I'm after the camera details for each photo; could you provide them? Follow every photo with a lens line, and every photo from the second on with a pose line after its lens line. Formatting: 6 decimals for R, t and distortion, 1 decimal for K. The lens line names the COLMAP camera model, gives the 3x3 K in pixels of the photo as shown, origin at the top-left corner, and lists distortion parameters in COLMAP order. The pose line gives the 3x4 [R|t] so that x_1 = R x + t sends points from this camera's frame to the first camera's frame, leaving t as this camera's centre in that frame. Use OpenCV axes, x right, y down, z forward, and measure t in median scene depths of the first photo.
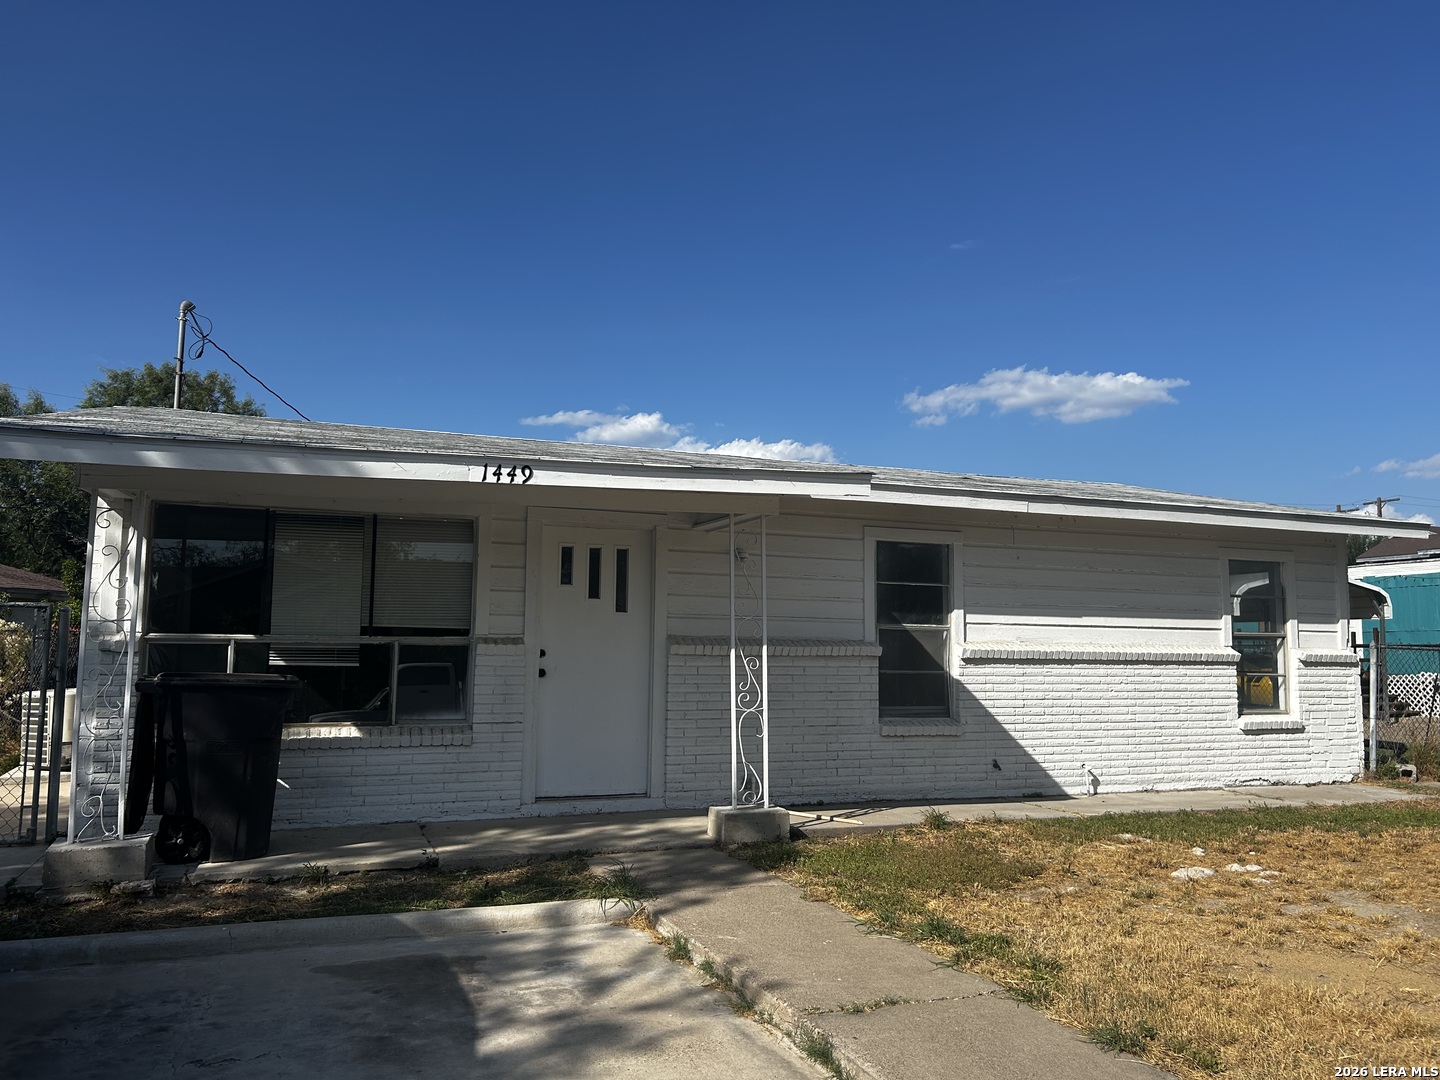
lens RADIAL K [[1088.6, 0, 720.0], [0, 1088.6, 540.0], [0, 0, 1]] dist [0.092597, -0.197414]
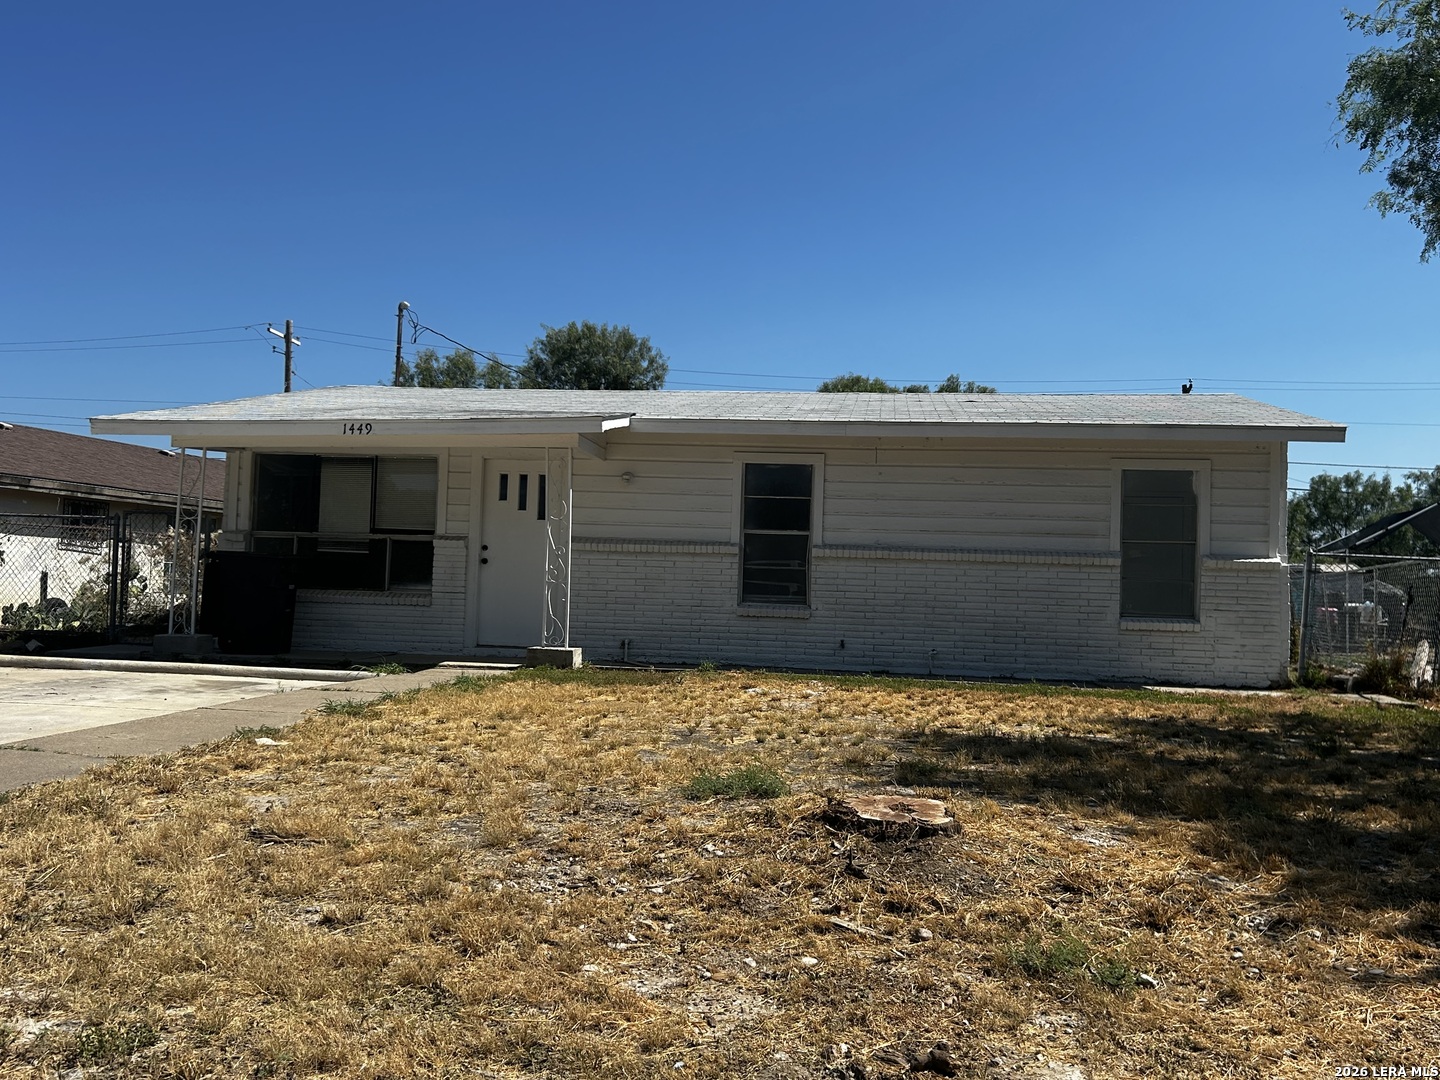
lens RADIAL K [[1321.0, 0, 720.0], [0, 1321.0, 540.0], [0, 0, 1]] dist [0.150753, -0.308715]
pose [[0.878687, -0.003825, -0.477384, 0.926530], [0.025361, 0.998930, 0.038676, 0.032032], [0.476725, -0.046091, 0.877843, -0.390030]]
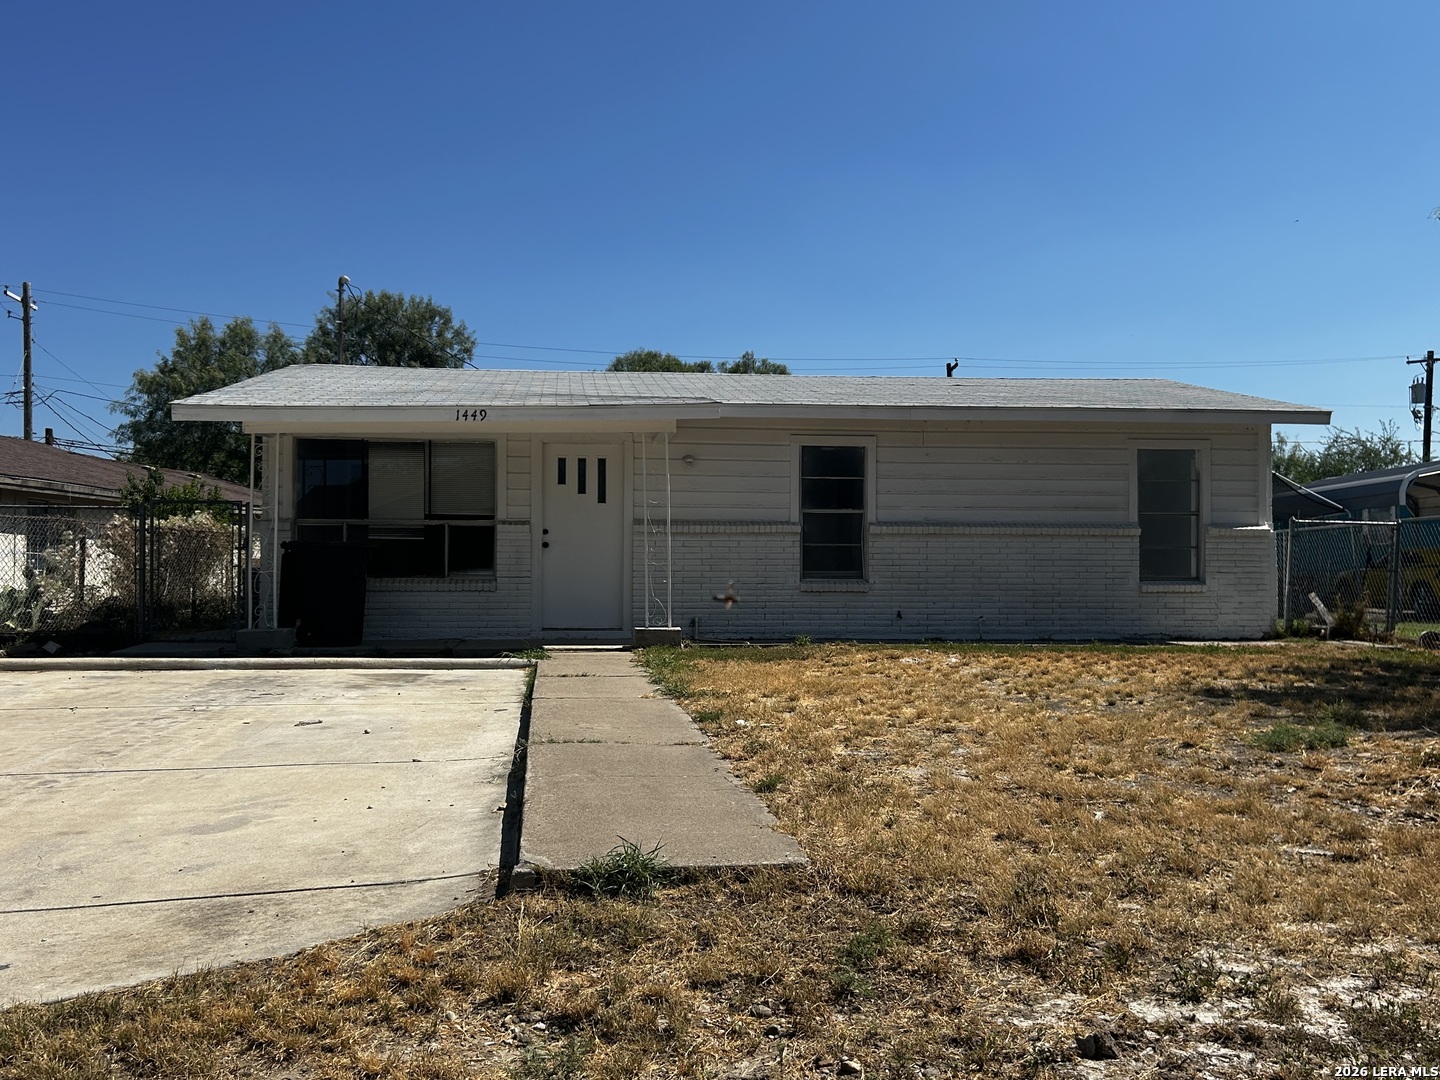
lens RADIAL K [[1321.0, 0, 720.0], [0, 1321.0, 540.0], [0, 0, 1]] dist [0.150753, -0.308715]
pose [[0.965902, -0.015168, -0.258461, 0.503947], [0.033801, 0.997126, 0.067802, 0.002626], [0.256690, -0.074227, 0.963639, -0.628443]]
